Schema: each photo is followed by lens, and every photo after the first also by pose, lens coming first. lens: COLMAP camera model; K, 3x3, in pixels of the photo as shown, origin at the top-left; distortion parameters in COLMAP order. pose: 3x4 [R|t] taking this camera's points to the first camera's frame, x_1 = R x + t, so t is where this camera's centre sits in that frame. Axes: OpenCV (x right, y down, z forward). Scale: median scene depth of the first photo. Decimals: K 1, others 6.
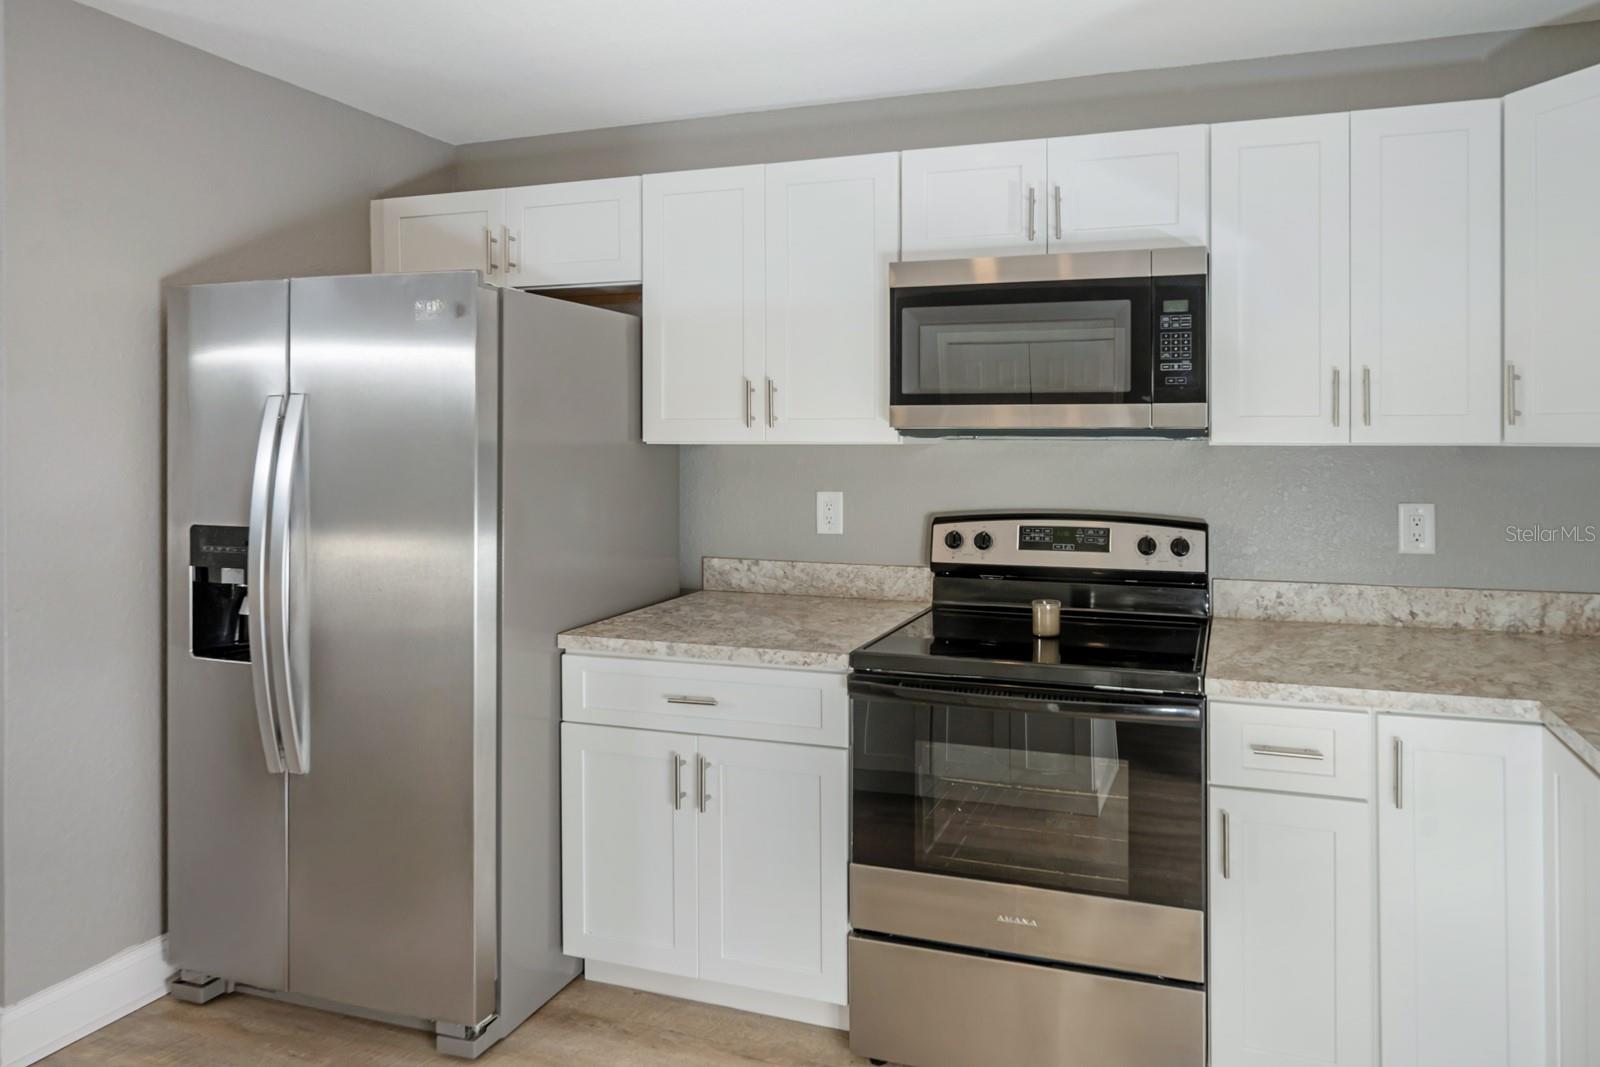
lens RADIAL K [[917.2, 0, 940.3], [0, 917.2, 425.2], [0, 0, 1]] dist [-0.027461, -0.000301]
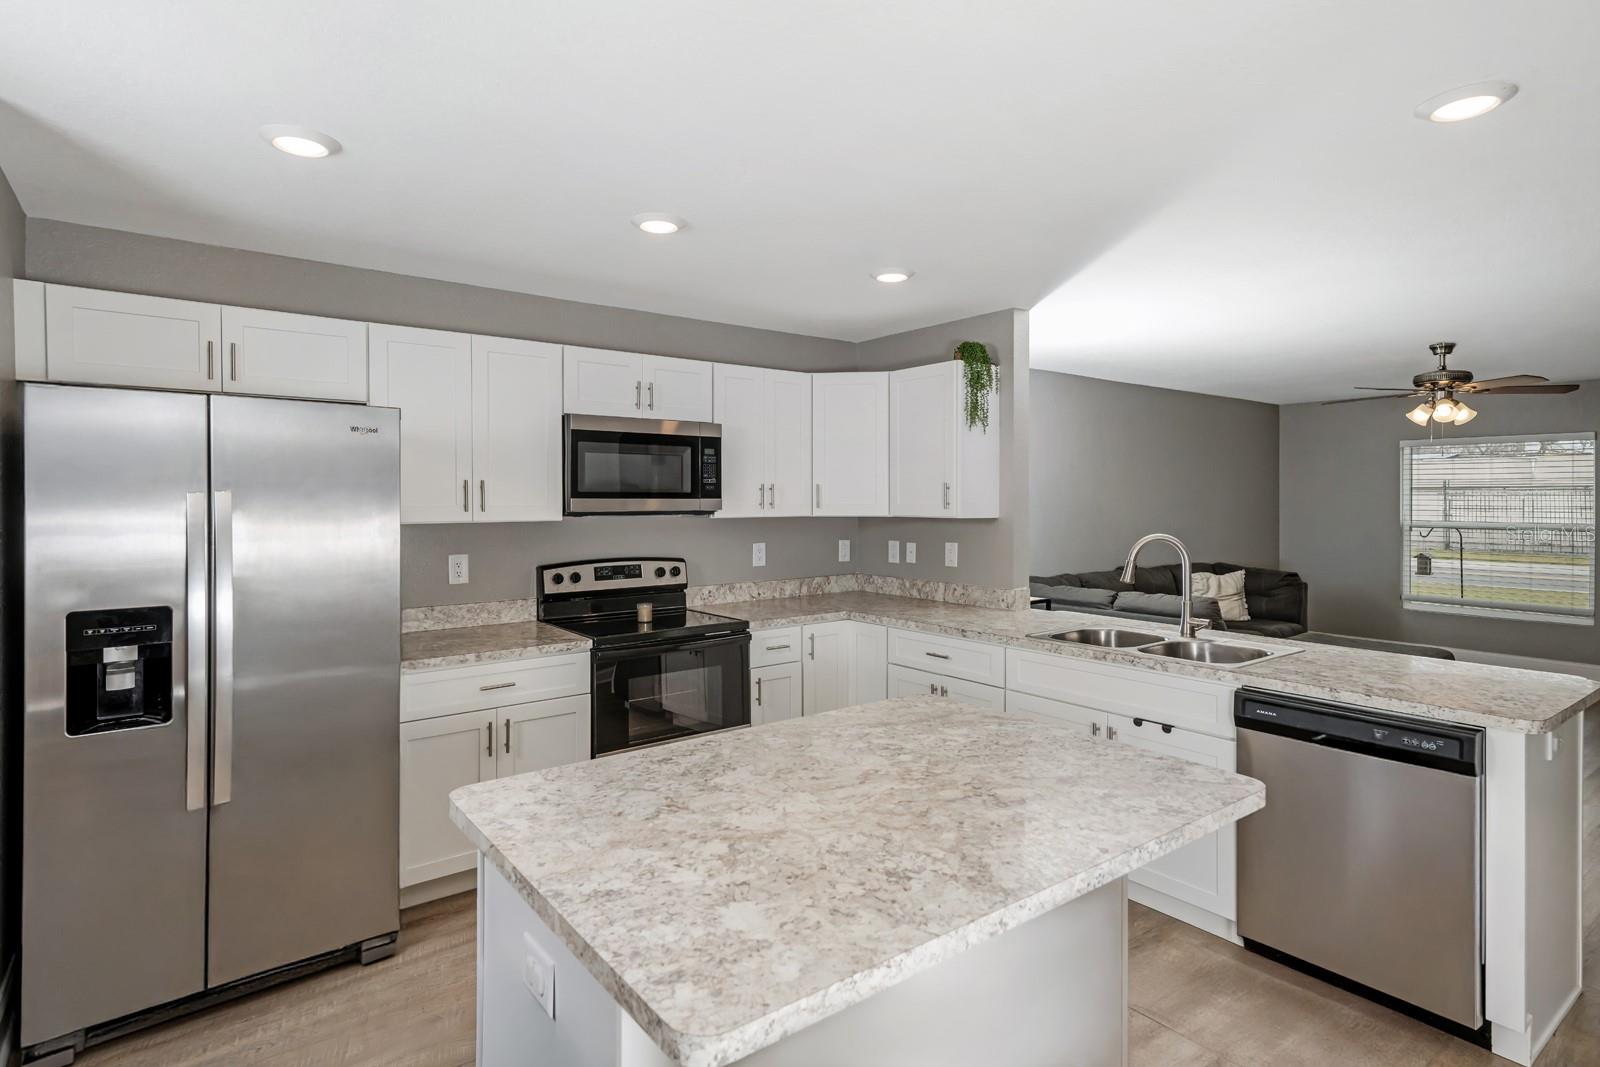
lens RADIAL K [[820.4, 0, 780.4], [0, 820.4, 503.9], [0, 0, 1]] dist [0.007720, -0.000999]
pose [[0.585275, -0.000949, 0.810834, -1.062214], [-0.004230, 0.999982, 0.004224, -0.018386], [-0.810824, -0.005902, 0.585260, -0.200926]]
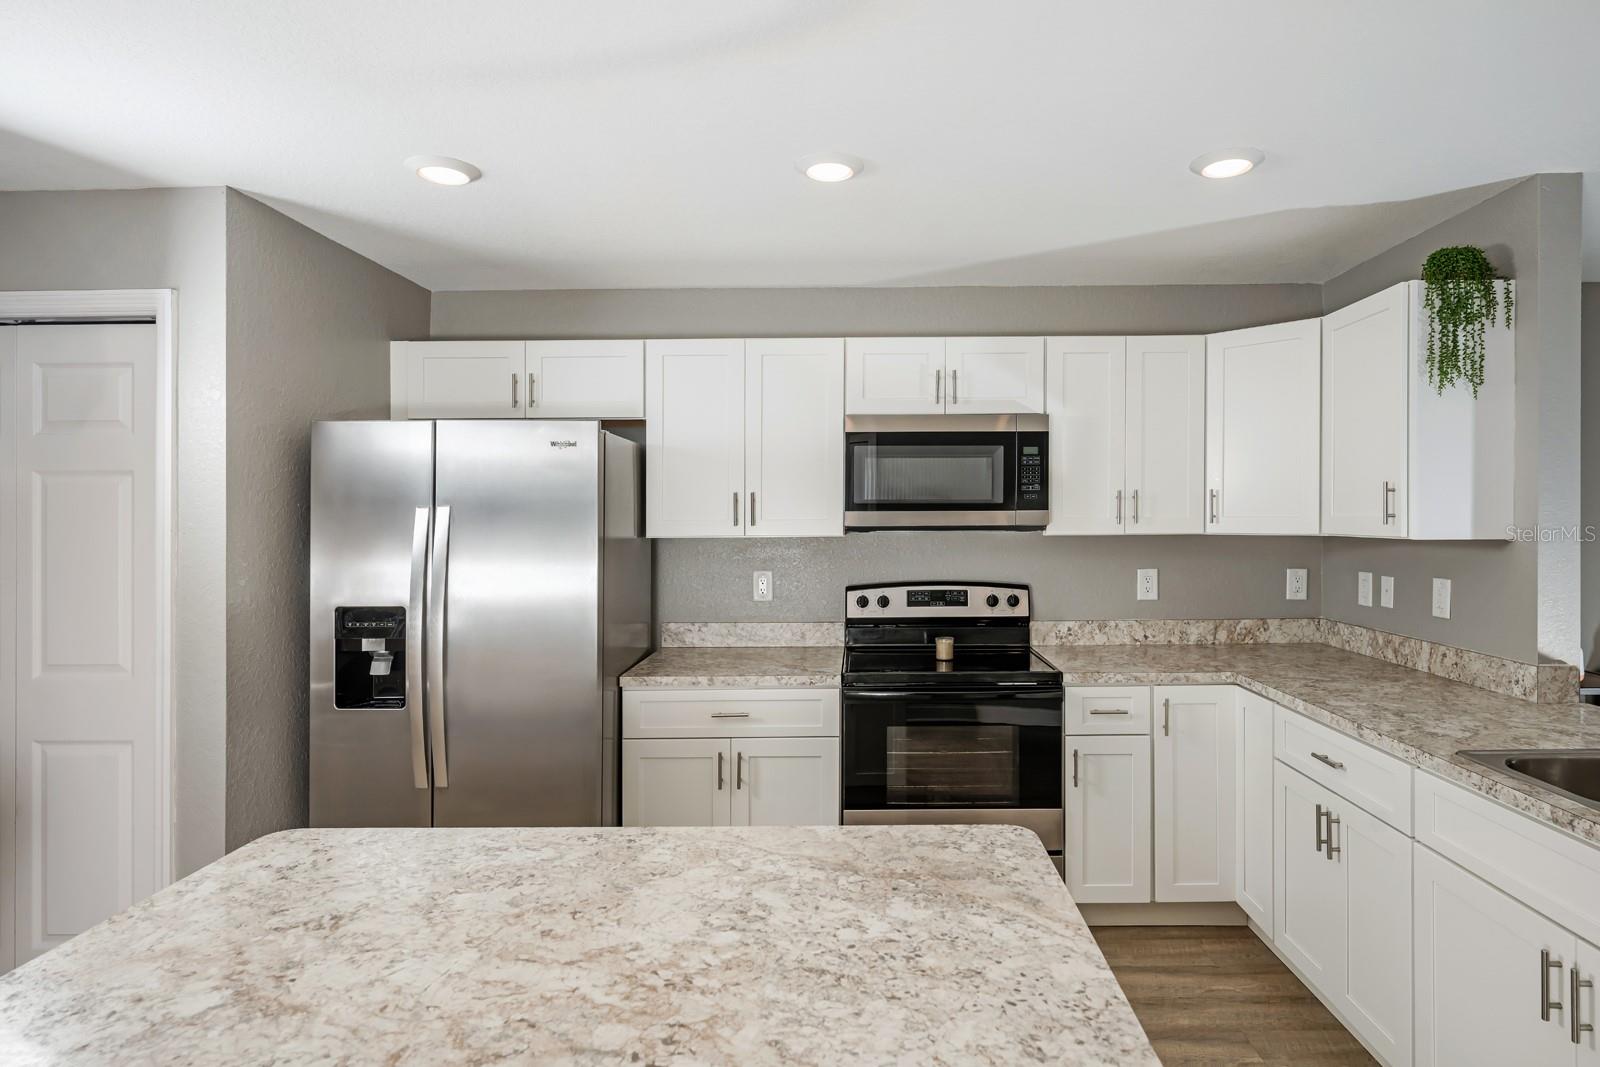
lens RADIAL K [[849.5, 0, 861.5], [0, 849.5, 521.6], [0, 0, 1]] dist [-0.004137, 0.000026]
pose [[0.953274, -0.002629, 0.302095, -0.445378], [0.000009, 0.999962, 0.008673, -0.015324], [-0.302106, -0.008265, 0.953238, -0.320416]]
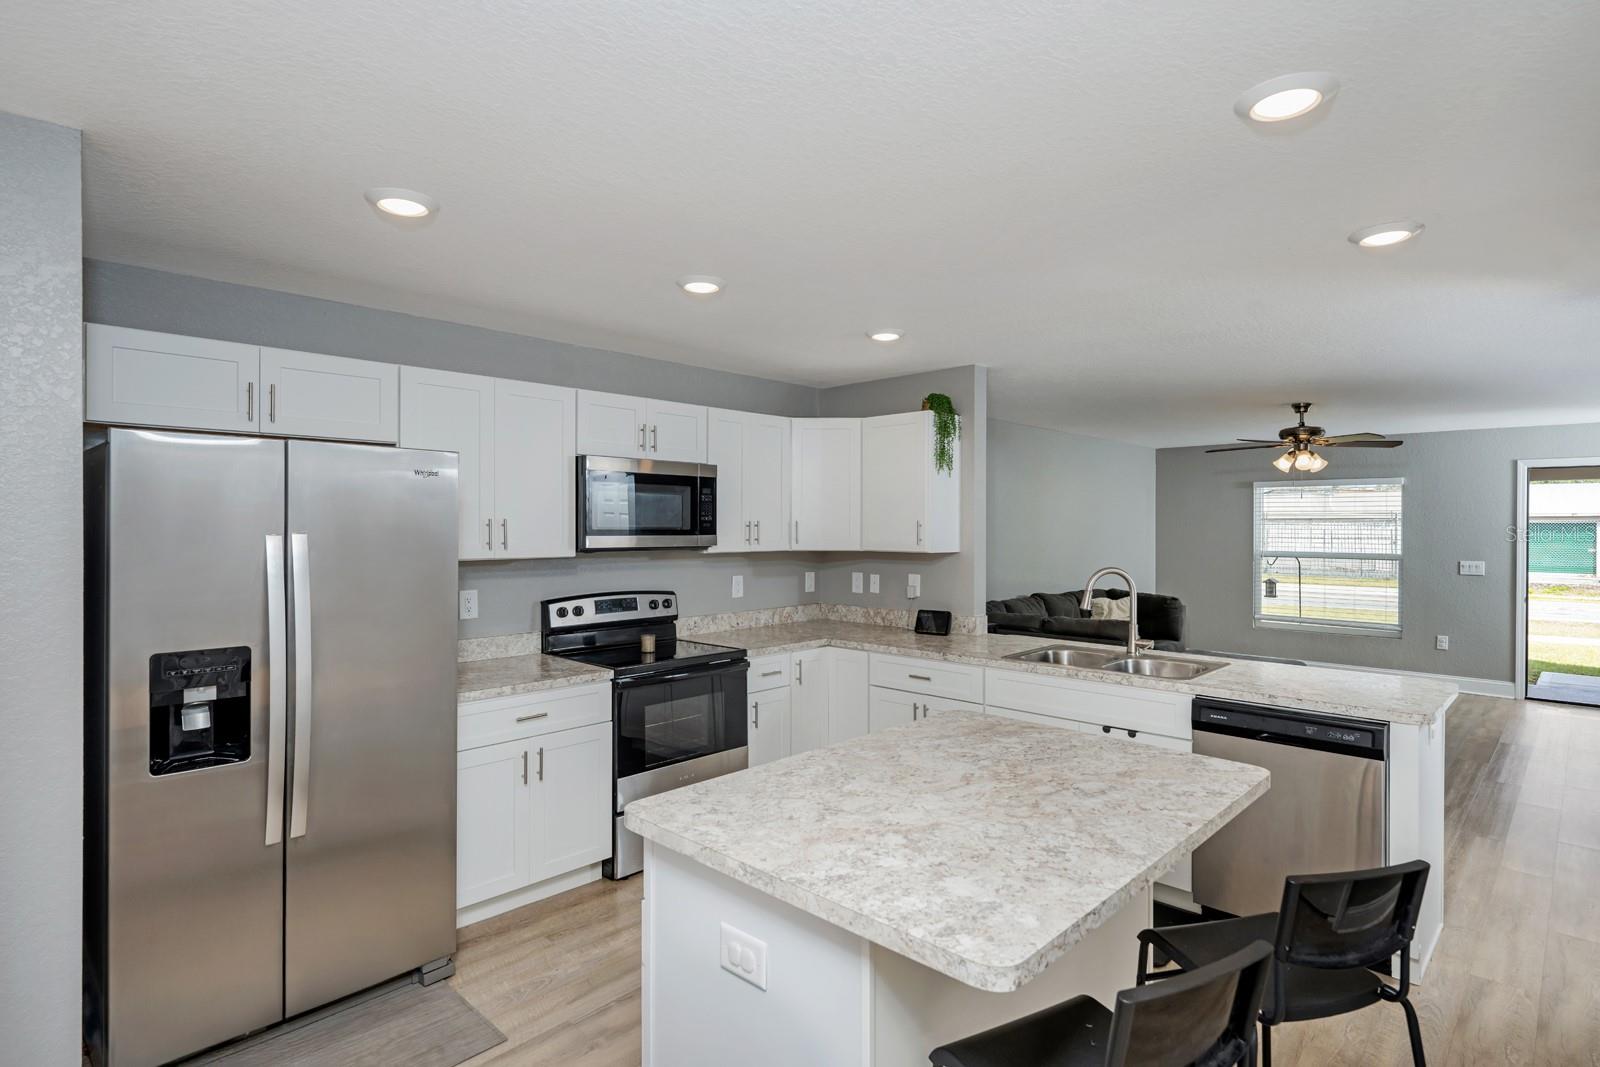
lens RADIAL K [[804.6, 0, 789.5], [0, 804.6, 531.0], [0, 0, 1]] dist [0.000847, 0.000860]
pose [[0.456338, 0.000564, 0.889806, -1.266306], [-0.006848, 0.999972, 0.002878, -0.036880], [-0.889780, -0.007407, 0.456329, -0.060524]]
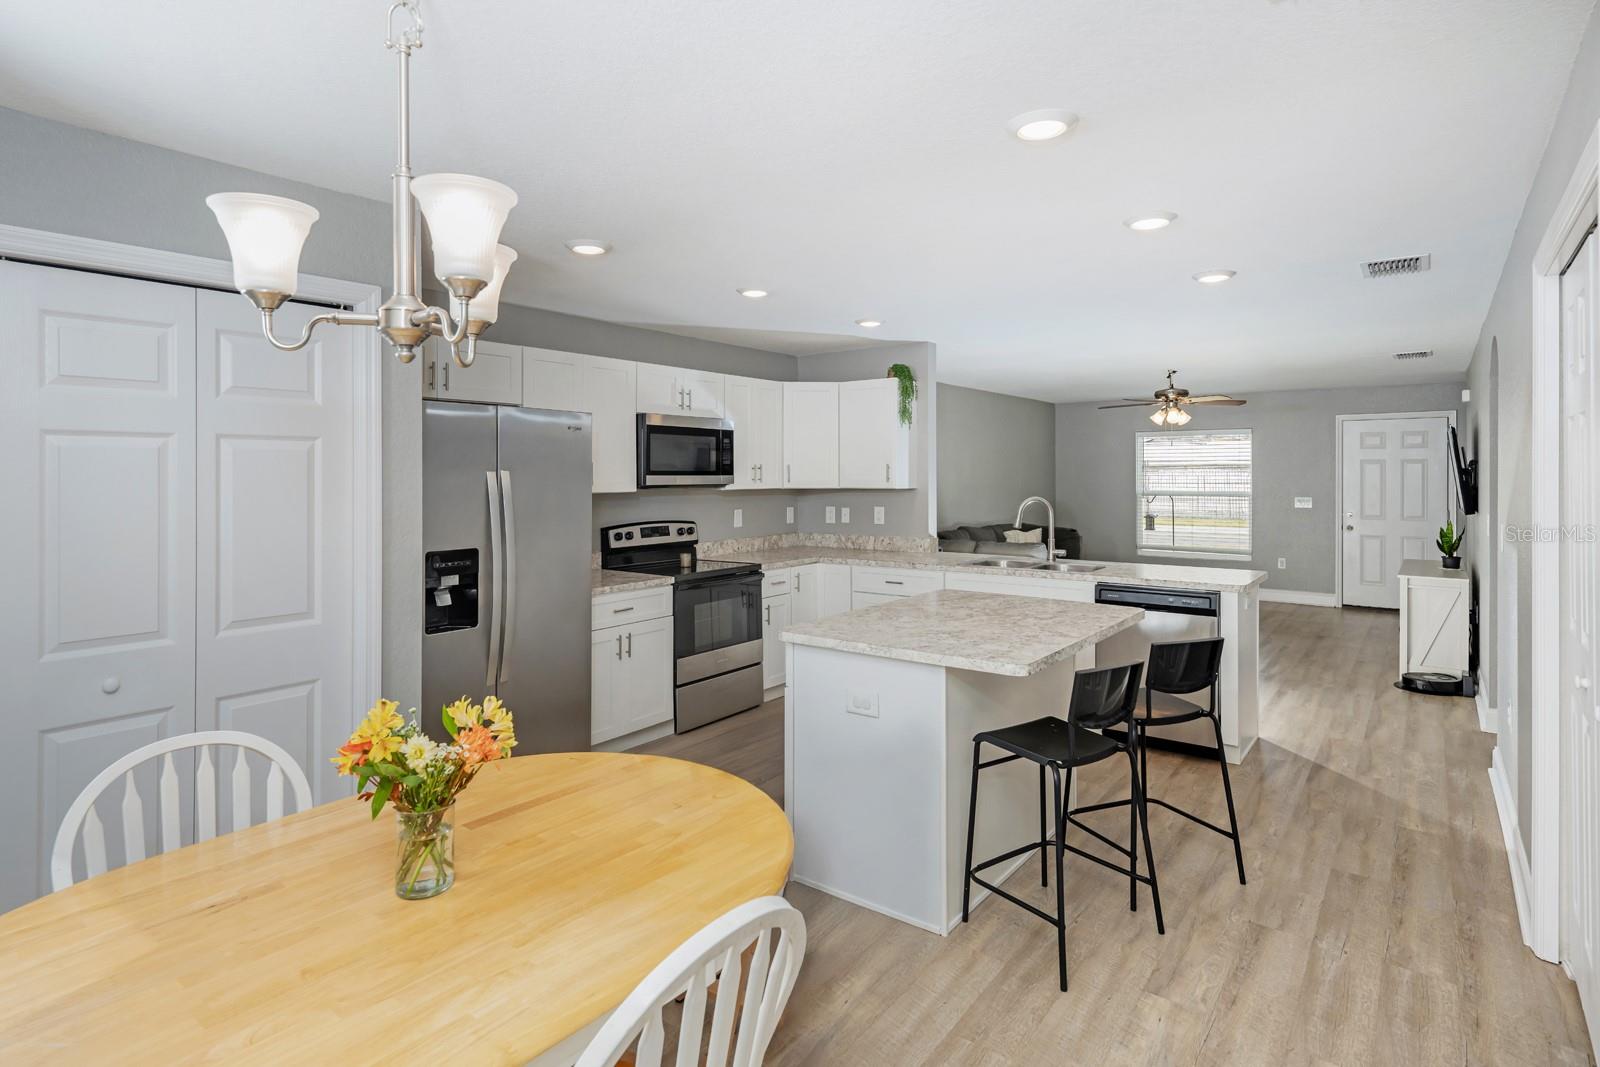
lens RADIAL K [[810.1, 0, 776.4], [0, 810.1, 480.1], [0, 0, 1]] dist [0.001558, 0.000095]
pose [[0.360884, -0.002086, 0.932609, -1.838547], [-0.001059, 0.999996, 0.002647, -0.014338], [-0.932610, -0.001943, 0.360880, -0.036788]]
